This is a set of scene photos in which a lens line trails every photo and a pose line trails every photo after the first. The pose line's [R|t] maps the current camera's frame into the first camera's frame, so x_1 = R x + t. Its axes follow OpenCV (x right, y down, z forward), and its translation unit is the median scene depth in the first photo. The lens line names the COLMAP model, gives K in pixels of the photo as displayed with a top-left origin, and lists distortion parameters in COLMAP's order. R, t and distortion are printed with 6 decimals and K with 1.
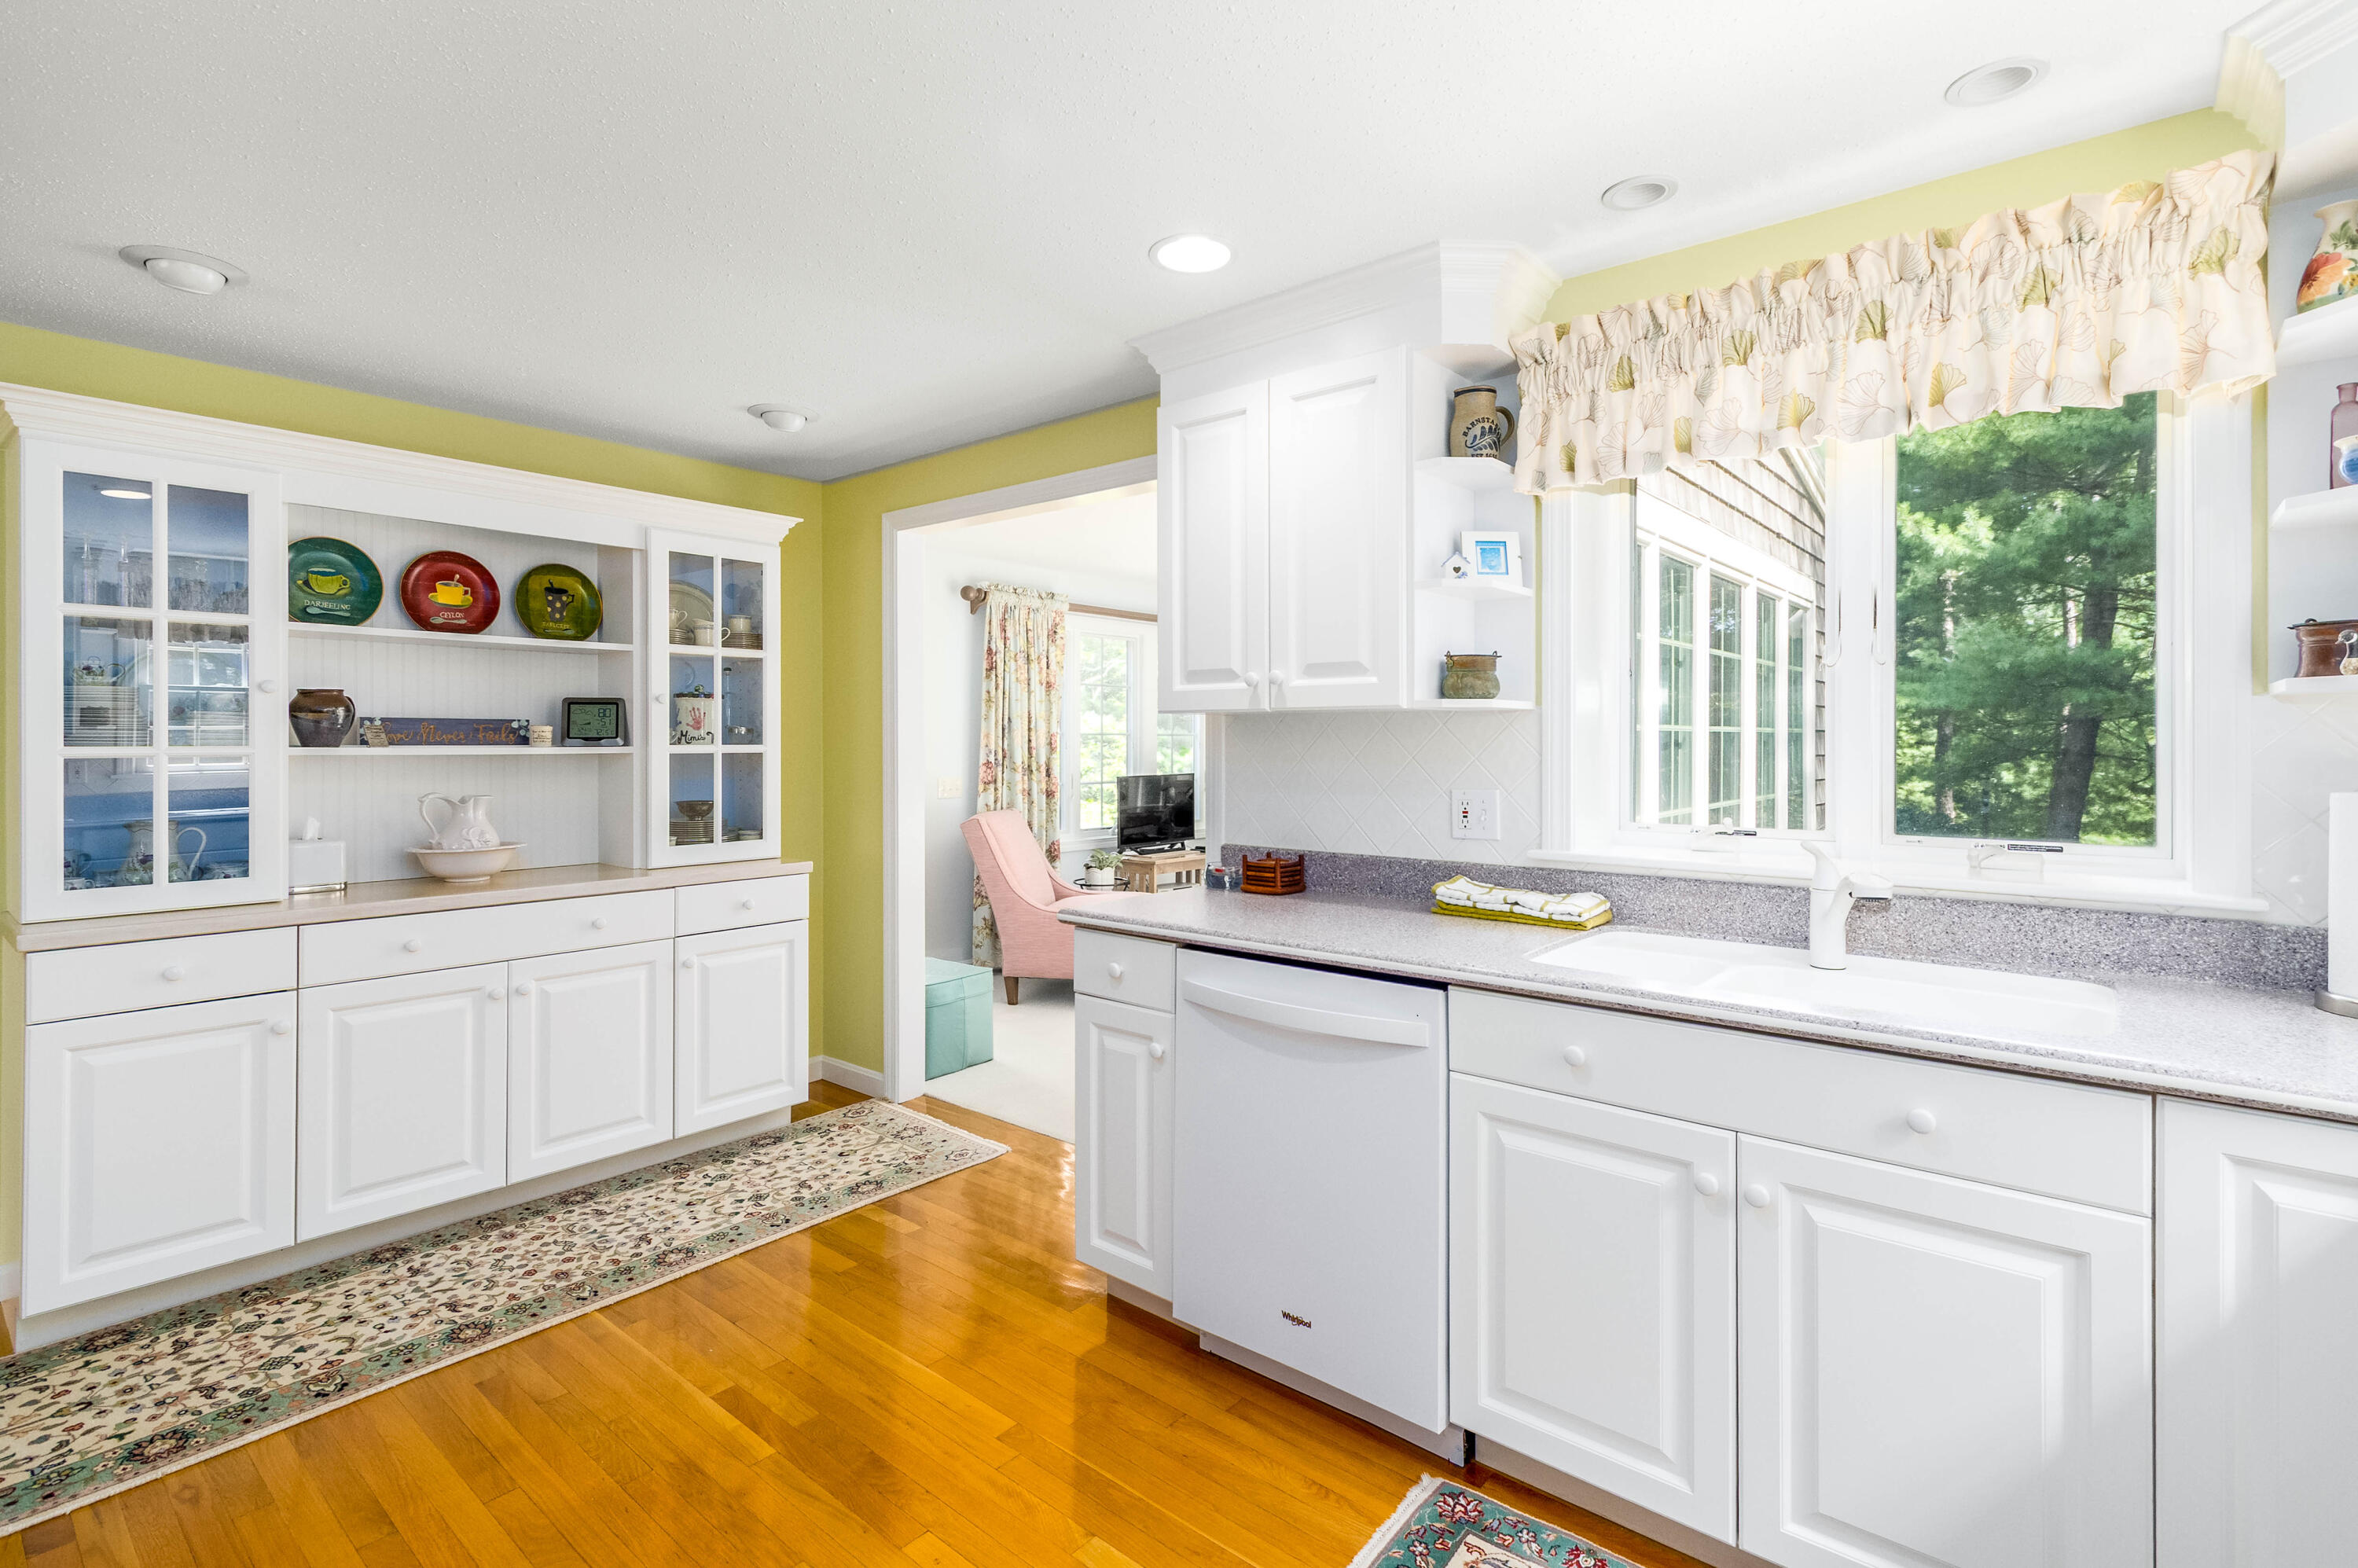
lens RADIAL K [[1094.7, 0, 1210.1], [0, 1094.7, 753.9], [0, 0, 1]] dist [0.003459, -0.000826]
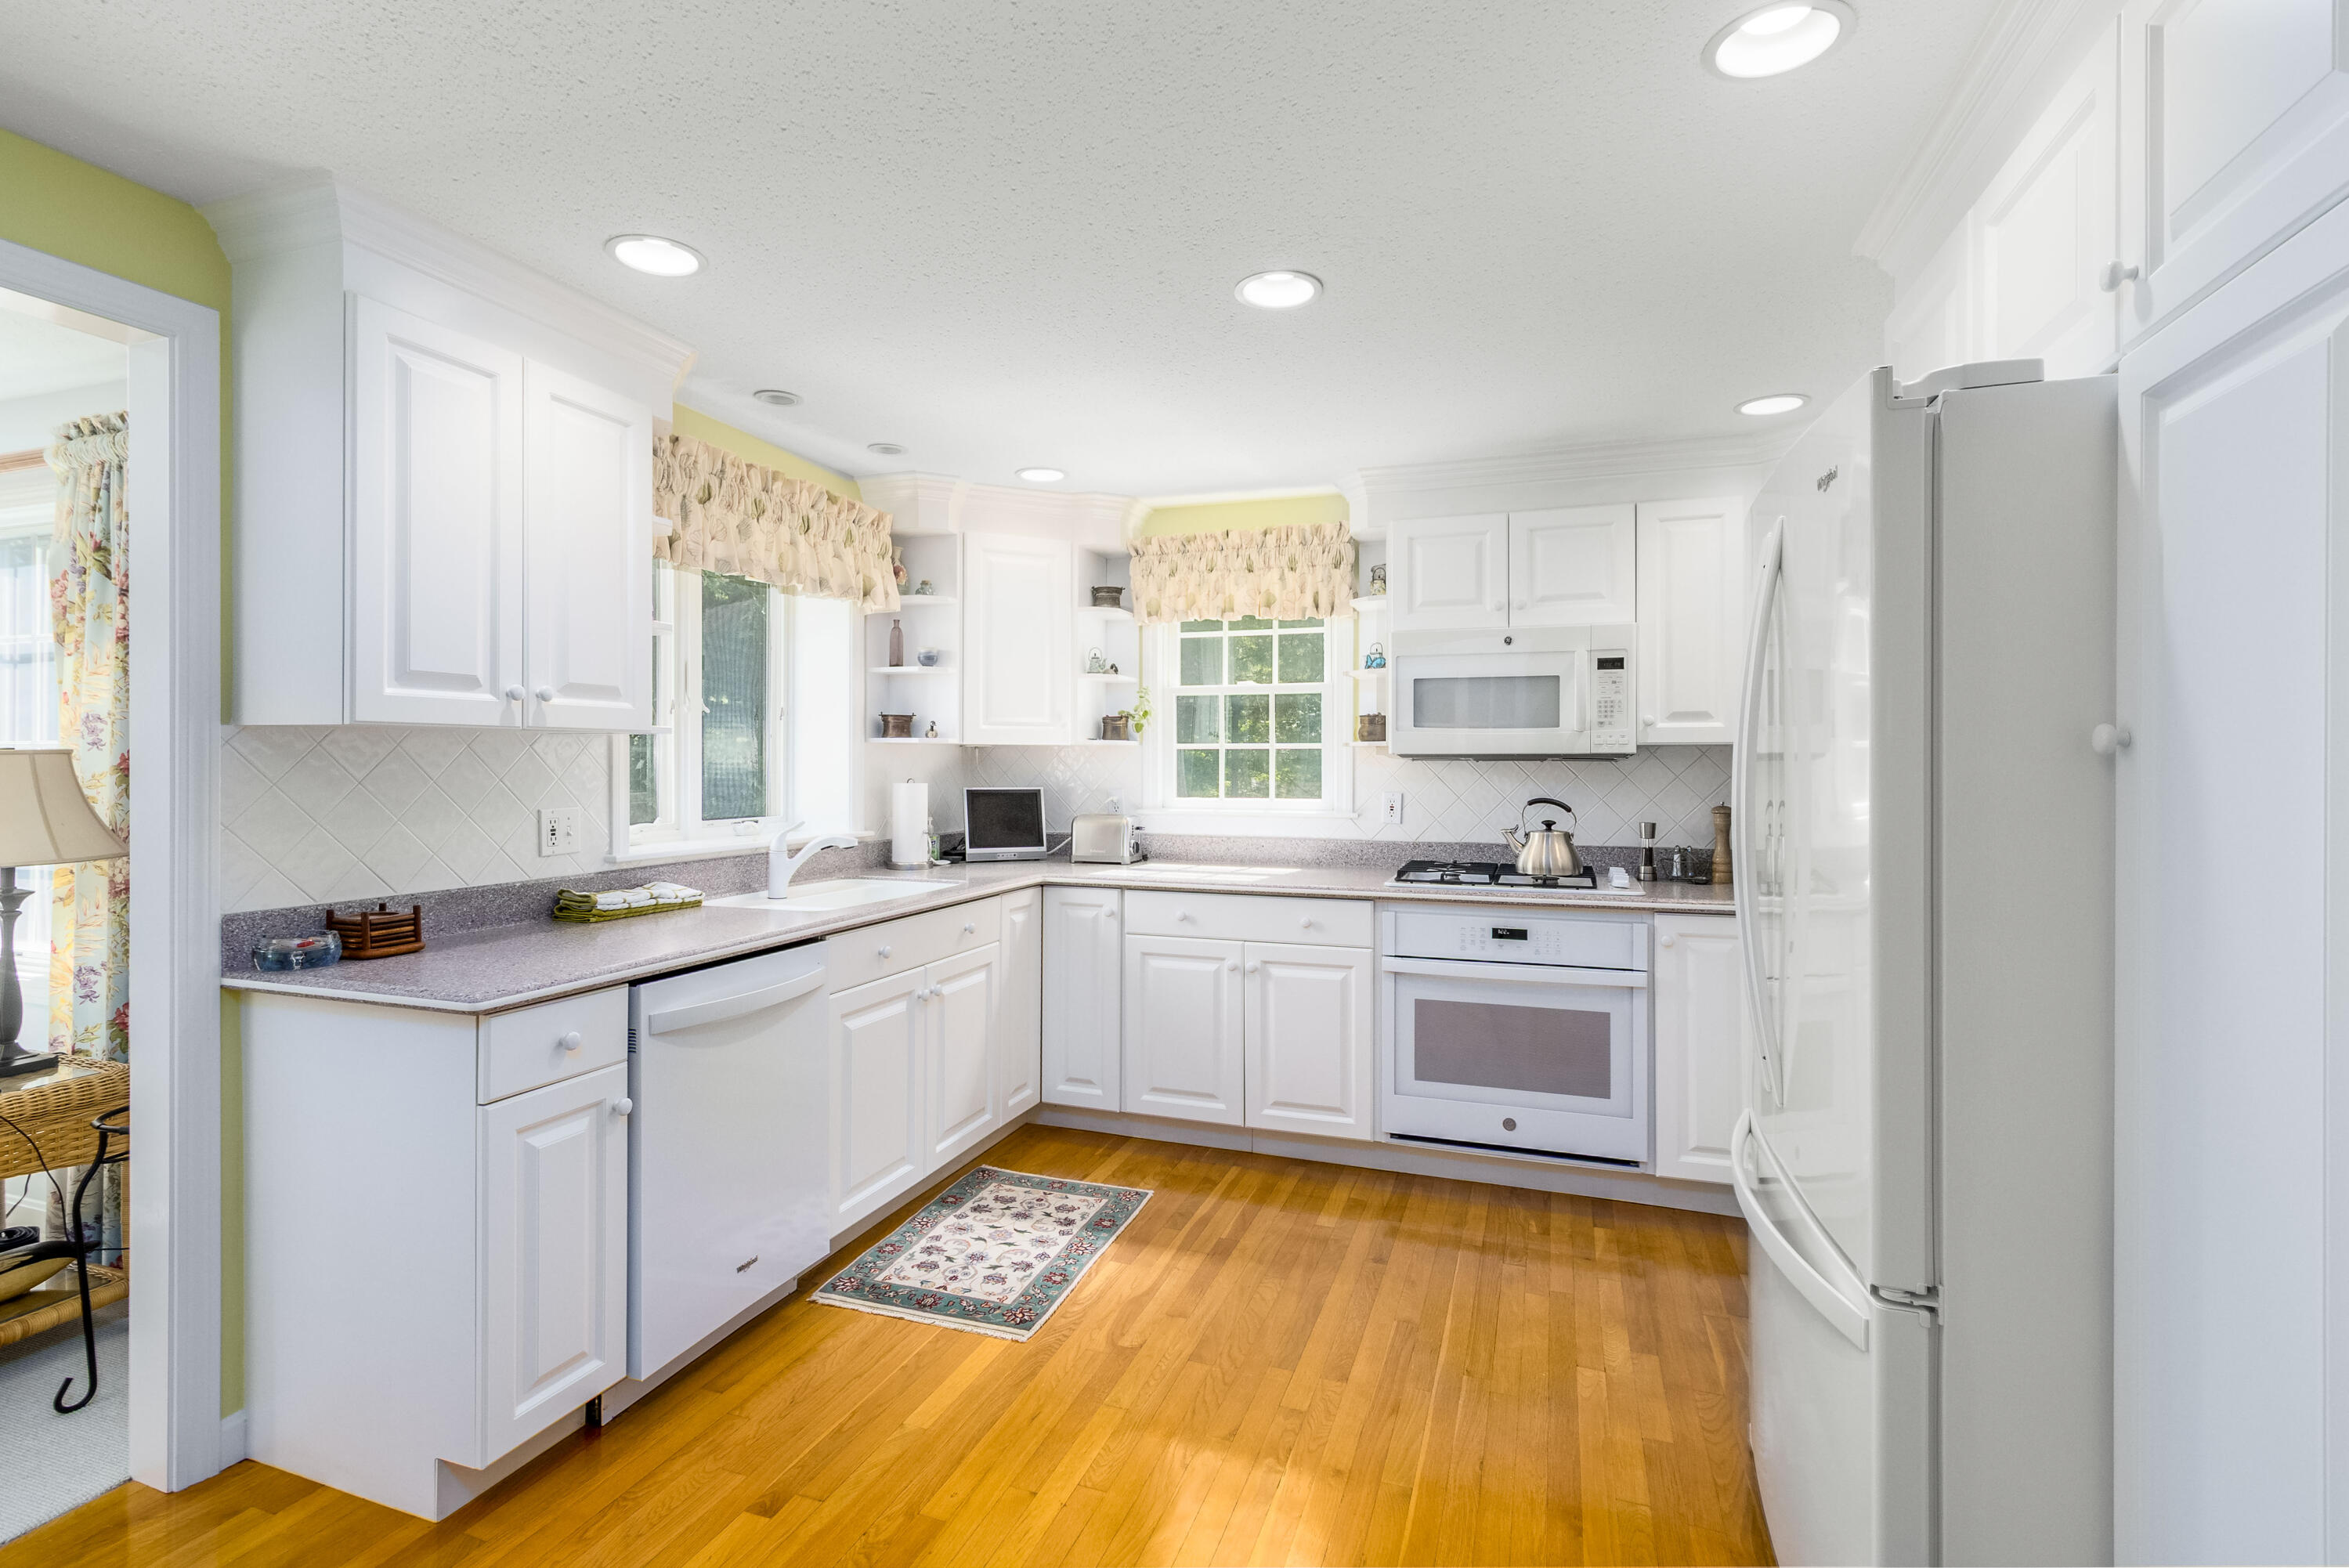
lens RADIAL K [[1090.5, 0, 1172.3], [0, 1090.5, 764.8], [0, 0, 1]] dist [0.003459, -0.000826]
pose [[-0.347514, -0.005625, 0.937658, -1.152906], [0.003167, 0.999969, 0.007172, -0.018138], [-0.937670, 0.005462, -0.347485, 0.973907]]
